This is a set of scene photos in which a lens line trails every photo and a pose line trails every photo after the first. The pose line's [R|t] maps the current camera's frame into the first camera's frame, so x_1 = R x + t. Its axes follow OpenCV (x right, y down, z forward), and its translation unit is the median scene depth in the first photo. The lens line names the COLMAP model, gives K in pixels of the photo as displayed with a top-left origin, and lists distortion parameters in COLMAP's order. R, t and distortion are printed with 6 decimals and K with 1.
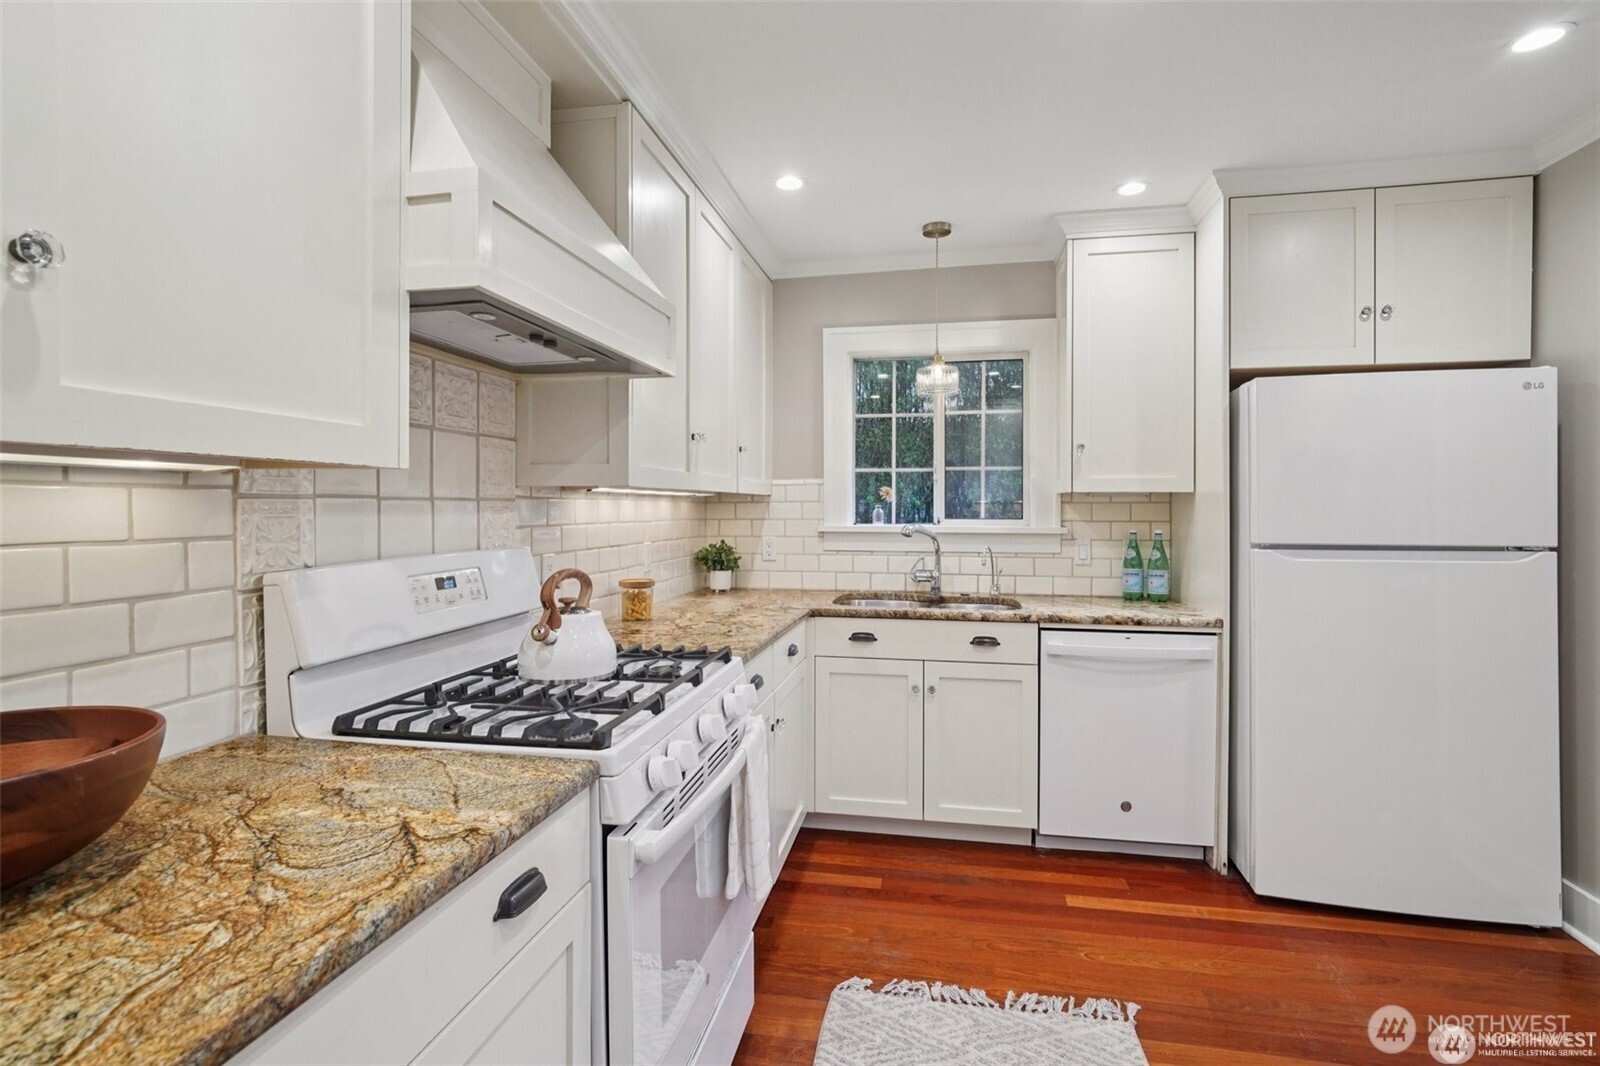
lens RADIAL K [[753.5, 0, 814.0], [0, 753.5, 513.4], [0, 0, 1]] dist [-0.015589, -0.000535]
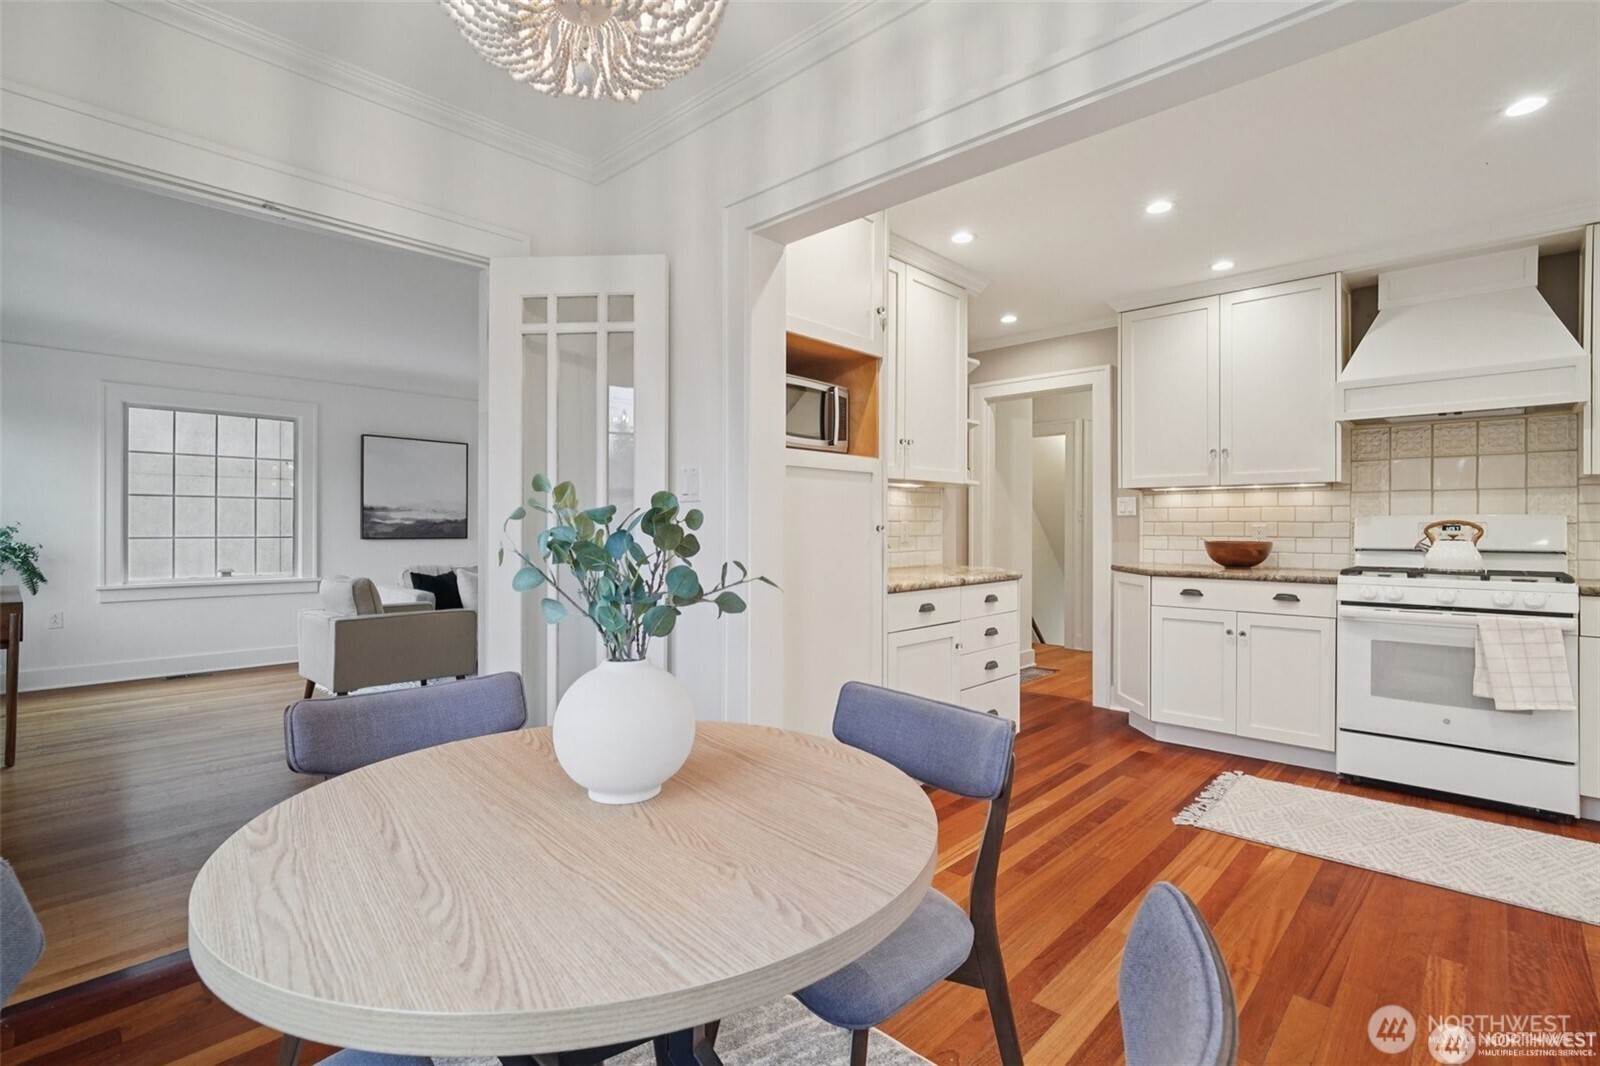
lens RADIAL K [[748.6, 0, 800.0], [0, 748.6, 533.0], [0, 0, 1]] dist [-0.007574, 0.000285]
pose [[-0.538075, 0.002414, -0.842894, 1.281559], [-0.012636, 0.999860, 0.010930, 0.058811], [0.842803, 0.016532, -0.537969, 0.310197]]
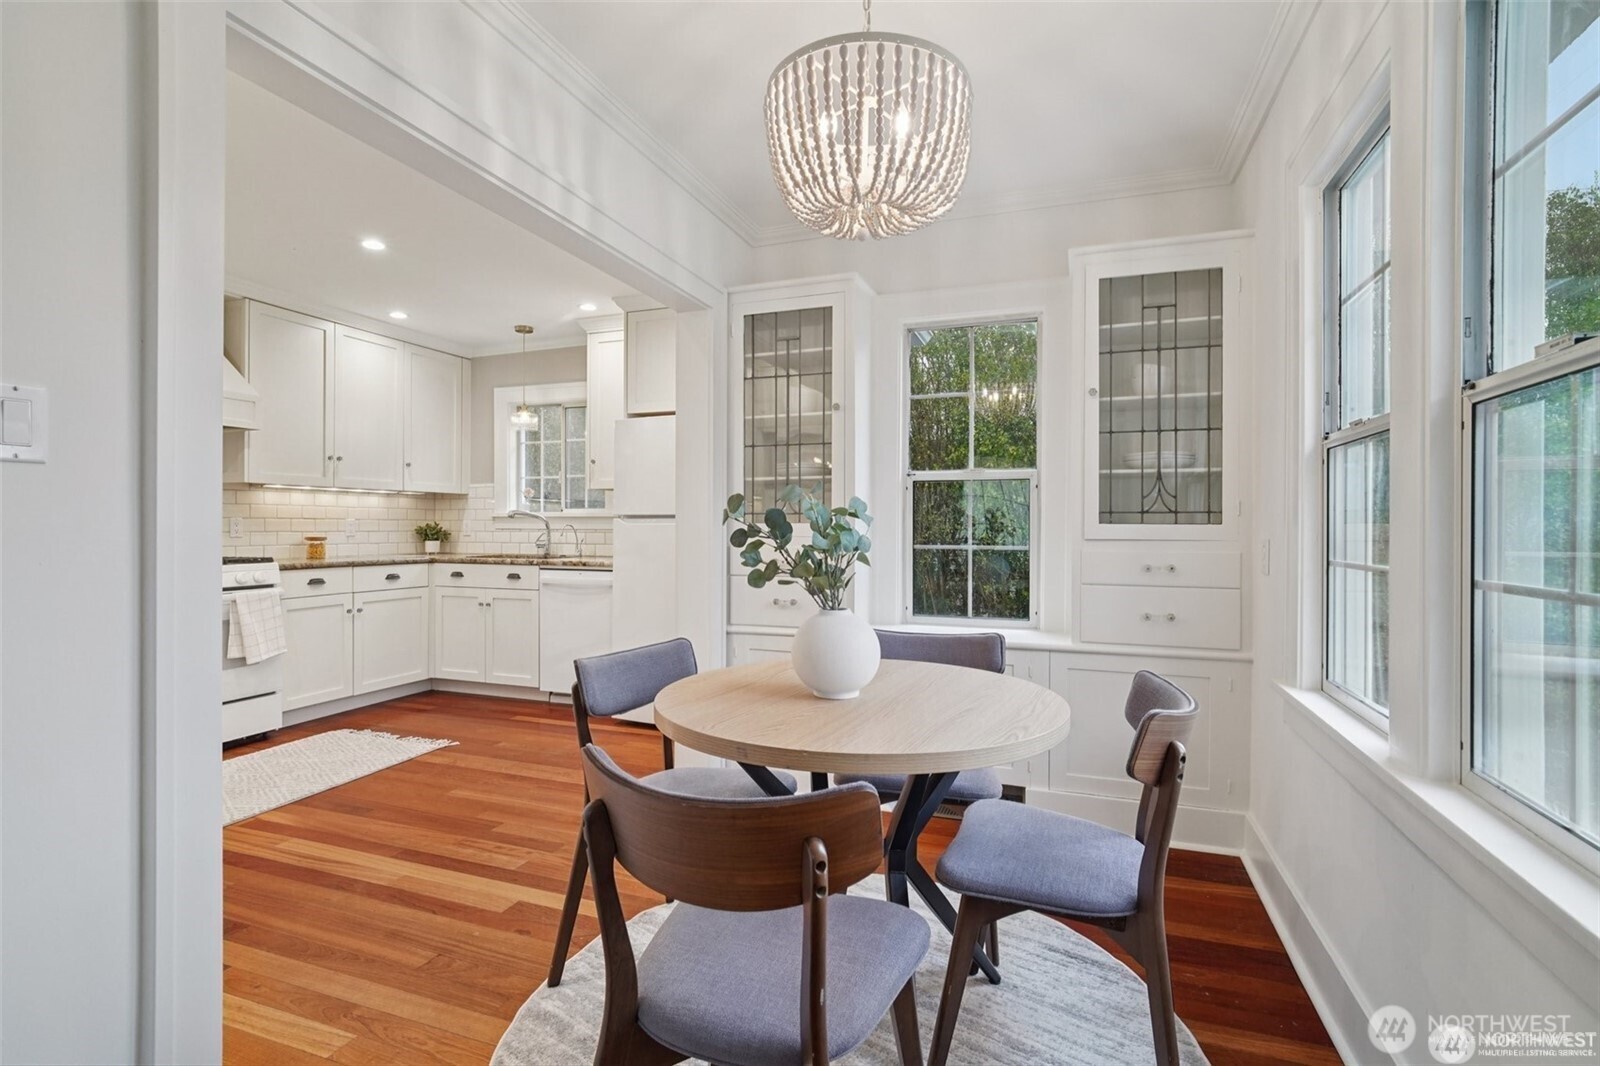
lens RADIAL K [[756.5, 0, 801.2], [0, 756.5, 521.6], [0, 0, 1]] dist [-0.004719, 0.000260]
pose [[0.986875, 0.000891, -0.161482, 1.085731], [-0.002960, 0.999917, -0.012573, 0.062835], [0.161457, 0.012886, 0.986796, -0.551112]]
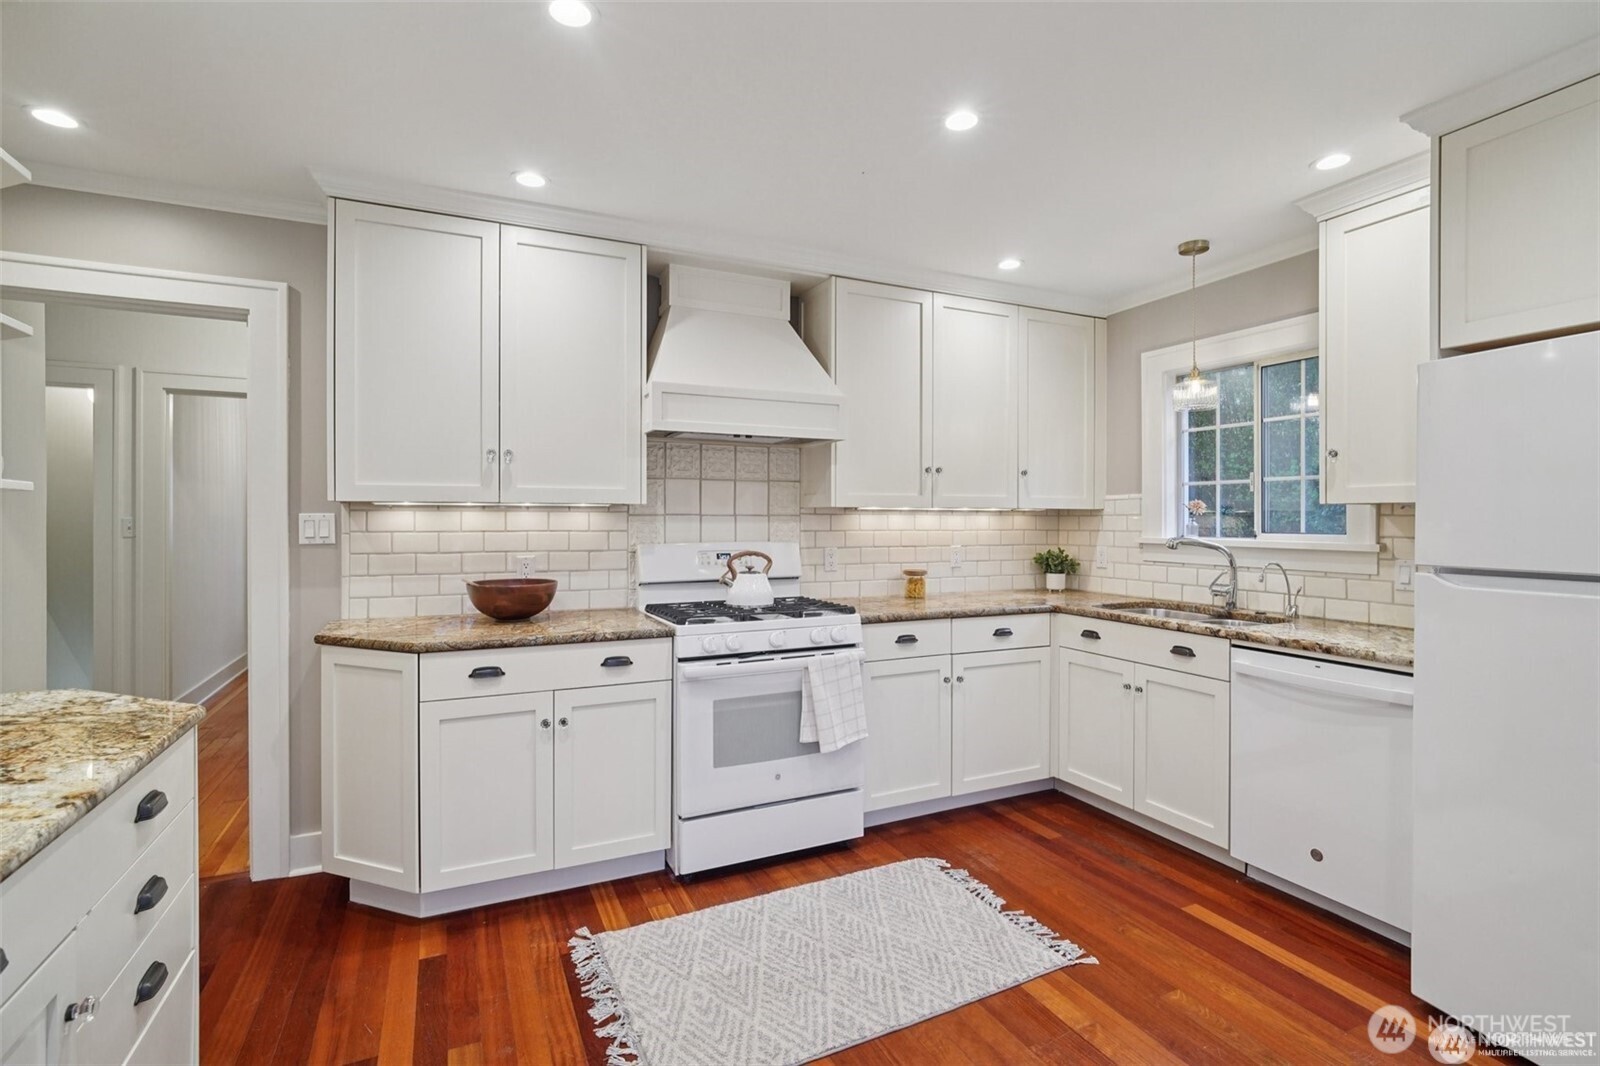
lens RADIAL K [[753.3, 0, 807.6], [0, 753.3, 520.1], [0, 0, 1]] dist [-0.005480, -0.000388]
pose [[0.593022, 0.001795, -0.805184, 0.712821], [-0.008412, 0.999957, -0.003965, -0.000149], [0.805142, 0.009124, 0.593012, -0.021396]]
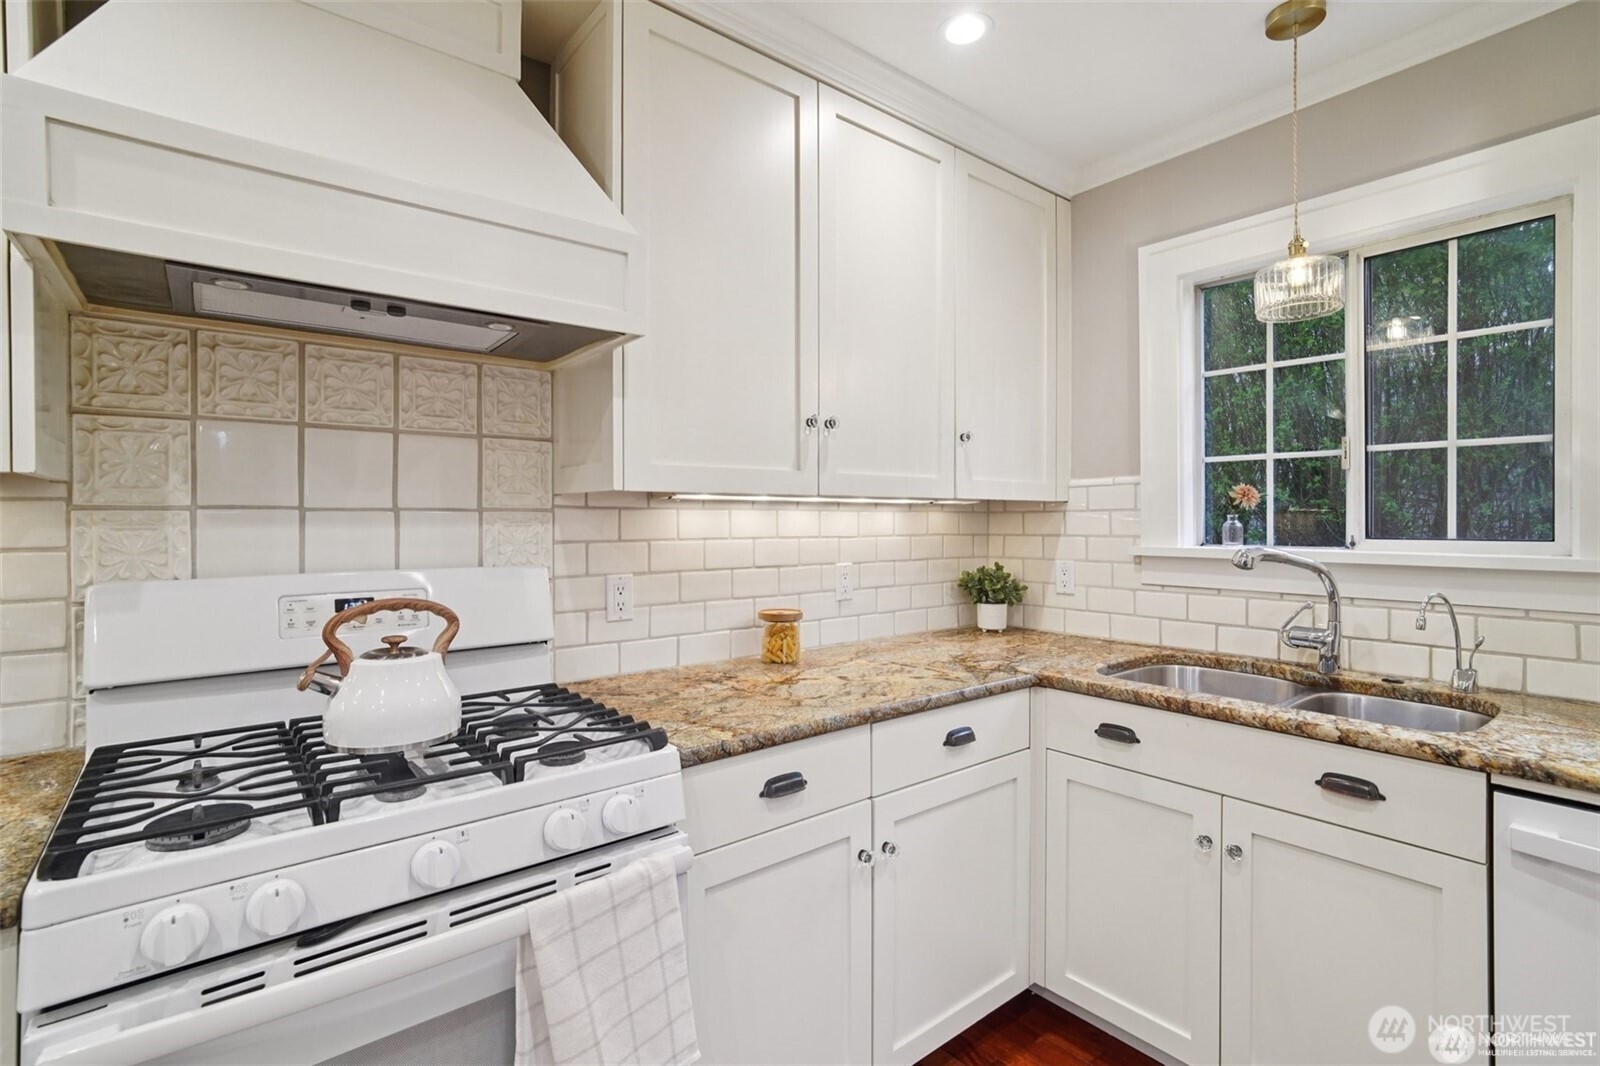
lens RADIAL K [[756.5, 0, 801.2], [0, 756.5, 521.6], [0, 0, 1]] dist [-0.004719, 0.000260]
pose [[0.760507, -0.000739, -0.649329, 0.261337], [-0.003545, 0.999980, -0.005290, -0.001109], [0.649320, 0.006325, 0.760489, 0.363568]]
